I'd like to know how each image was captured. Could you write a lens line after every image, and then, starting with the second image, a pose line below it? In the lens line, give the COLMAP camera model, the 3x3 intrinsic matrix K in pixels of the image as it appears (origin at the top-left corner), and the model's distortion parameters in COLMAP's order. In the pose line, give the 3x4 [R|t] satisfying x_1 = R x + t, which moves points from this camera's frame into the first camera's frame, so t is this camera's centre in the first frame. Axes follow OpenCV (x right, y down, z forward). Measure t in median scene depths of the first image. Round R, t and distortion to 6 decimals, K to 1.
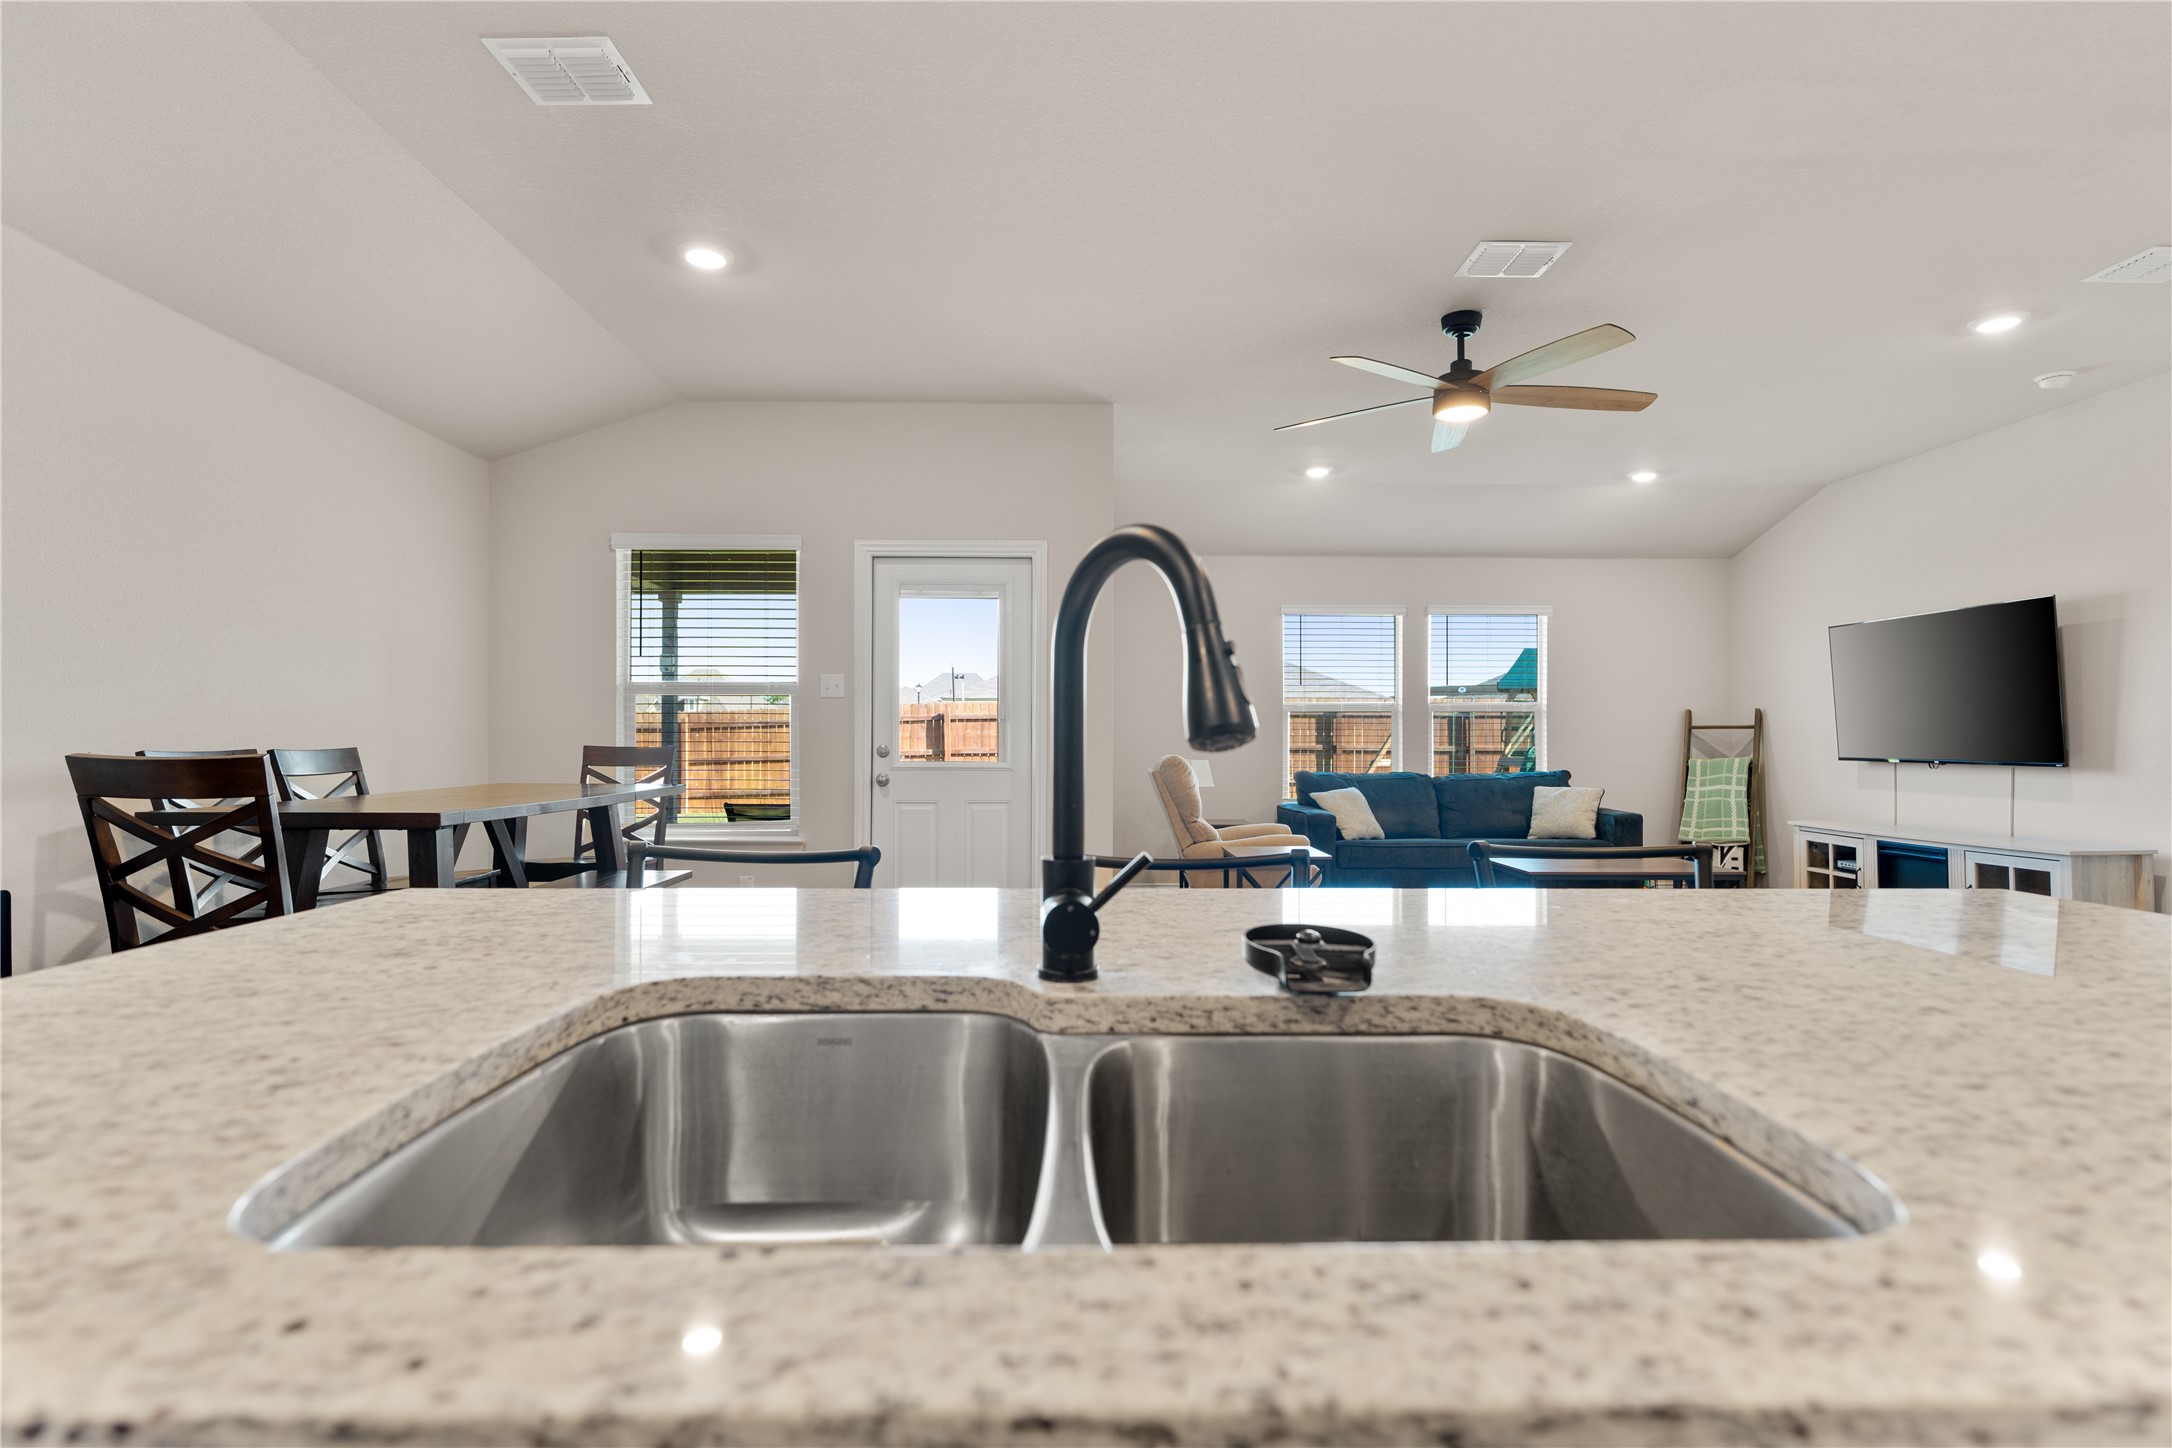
lens RADIAL K [[1045.0, 0, 1101.6], [0, 1045.0, 733.5], [0, 0, 1]] dist [0.005598, -0.001490]
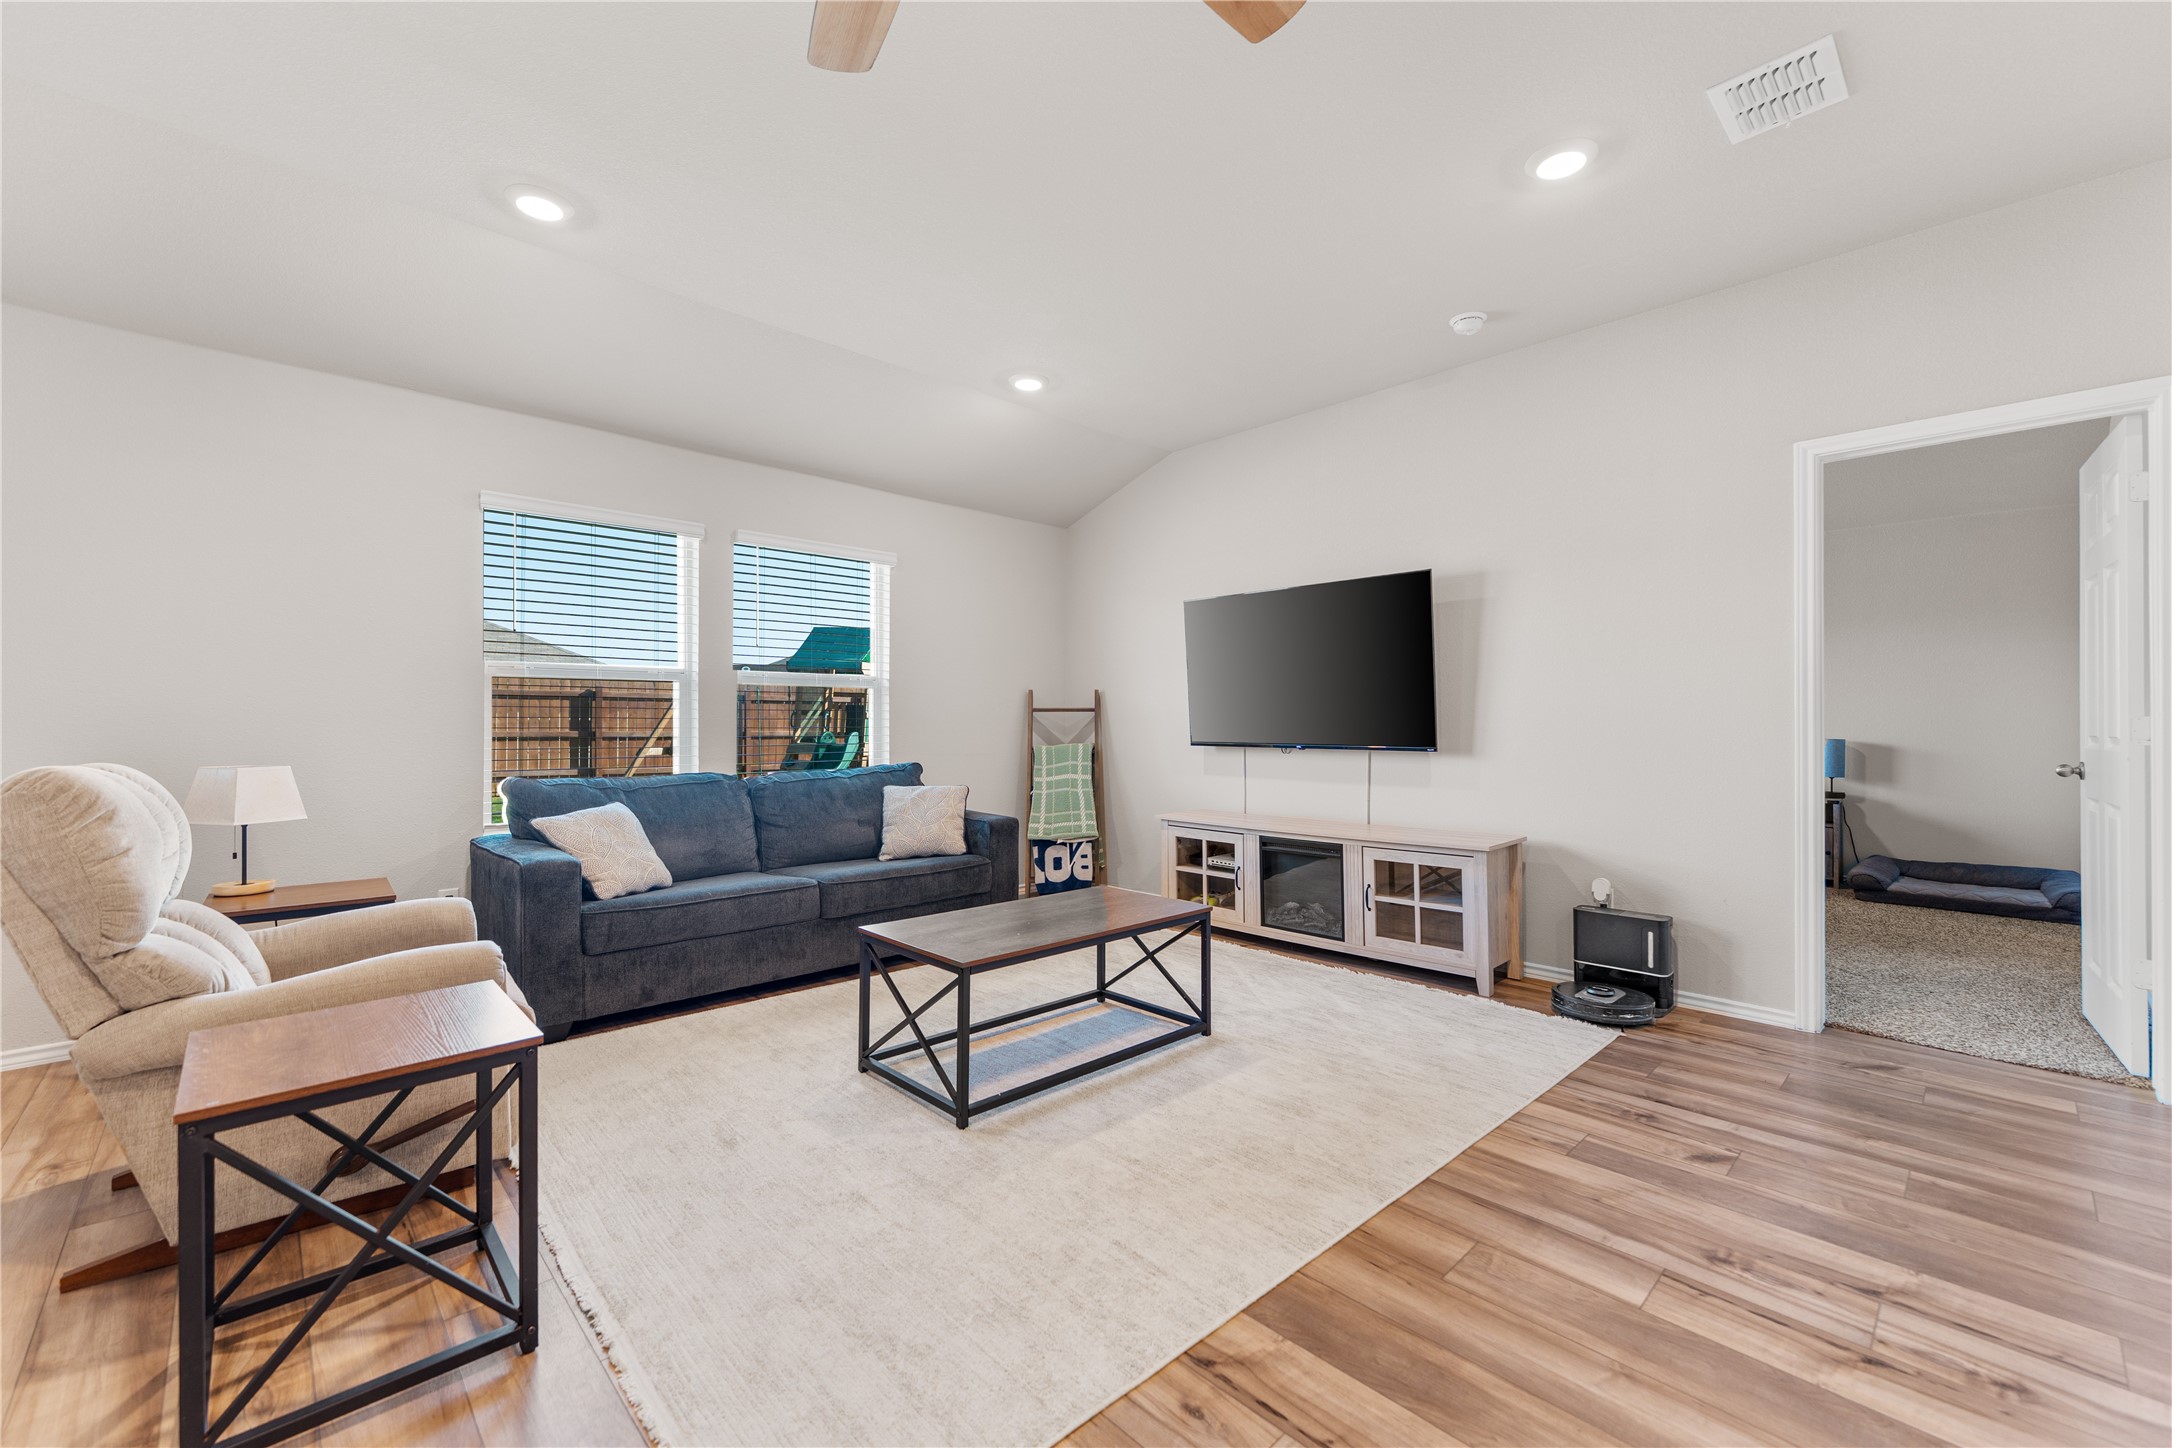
lens RADIAL K [[877.8, 0, 1081.8], [0, 877.8, 729.0], [0, 0, 1]] dist [0.002879, -0.000515]
pose [[0.747934, -0.004504, 0.663758, 0.104829], [-0.002687, 0.999948, 0.009813, 0.003252], [-0.663767, -0.009123, 0.747883, 0.440752]]
